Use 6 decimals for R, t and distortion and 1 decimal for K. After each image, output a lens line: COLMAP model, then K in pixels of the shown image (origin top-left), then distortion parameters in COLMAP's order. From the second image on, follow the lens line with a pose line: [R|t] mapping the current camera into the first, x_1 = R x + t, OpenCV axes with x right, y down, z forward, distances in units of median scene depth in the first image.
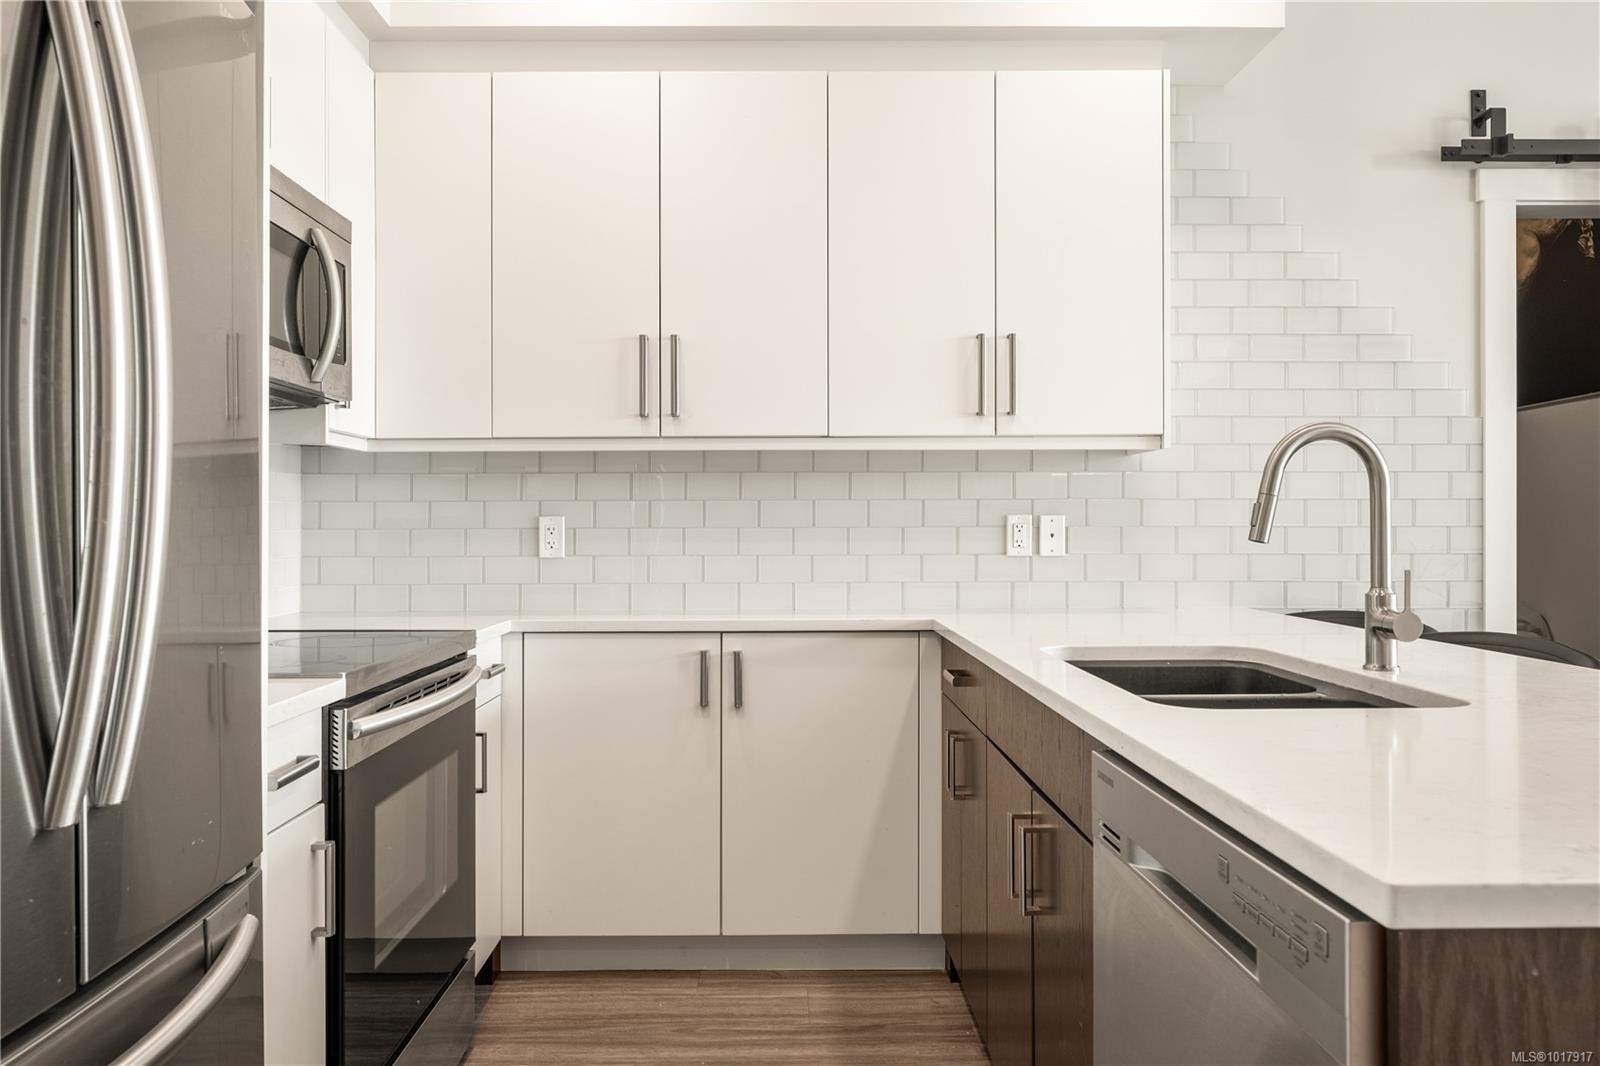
lens RADIAL K [[1103.1, 0, 773.8], [0, 1103.1, 509.1], [0, 0, 1]] dist [-0.002890, -0.002420]
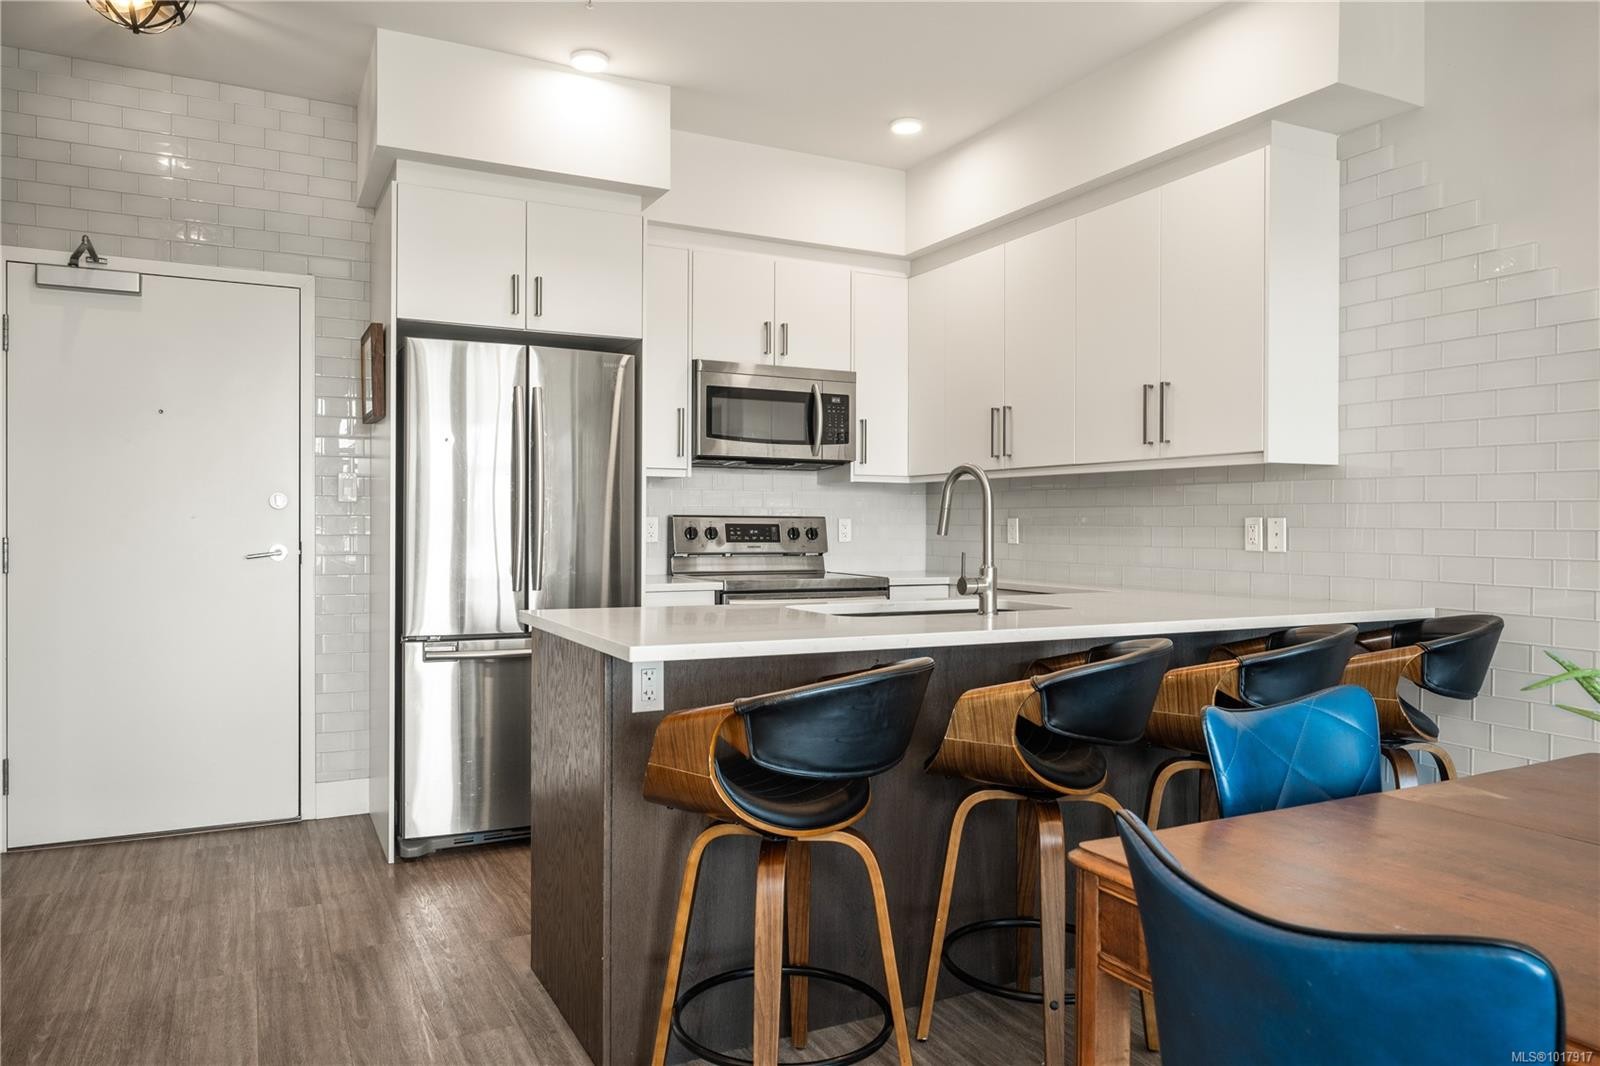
lens RADIAL K [[1103.1, 0, 773.8], [0, 1103.1, 509.1], [0, 0, 1]] dist [-0.002890, -0.002420]
pose [[0.433688, -0.005113, -0.901049, 1.090654], [0.006361, 0.999976, -0.002612, -0.003905], [0.901041, -0.004598, 0.433710, -0.005885]]
